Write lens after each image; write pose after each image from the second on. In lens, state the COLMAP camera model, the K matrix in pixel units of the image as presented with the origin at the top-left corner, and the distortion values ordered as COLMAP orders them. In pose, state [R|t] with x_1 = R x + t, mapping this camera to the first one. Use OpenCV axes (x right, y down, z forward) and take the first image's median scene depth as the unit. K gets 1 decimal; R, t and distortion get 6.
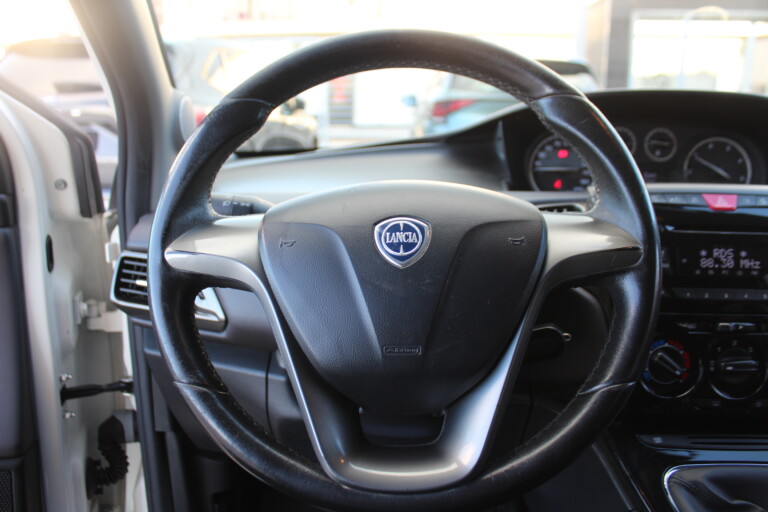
lens RADIAL K [[642.6, 0, 384.0], [0, 642.6, 256.0], [0, 0, 1]] dist [-0.199114, 0.212391]
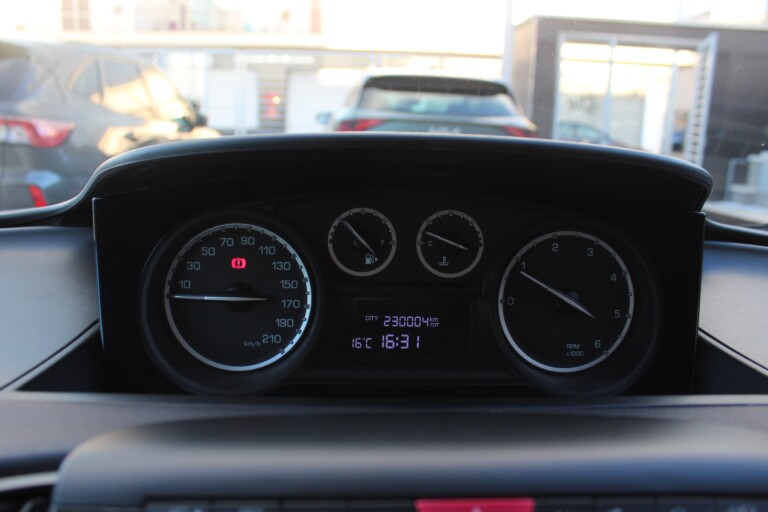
lens RADIAL K [[642.6, 0, 384.0], [0, 642.6, 256.0], [0, 0, 1]] dist [-0.199114, 0.212391]
pose [[0.995595, 0.013861, 0.092726, 0.348859], [-0.011477, 0.999591, -0.026195, -0.156727], [-0.093051, 0.025015, 0.995347, 0.514027]]
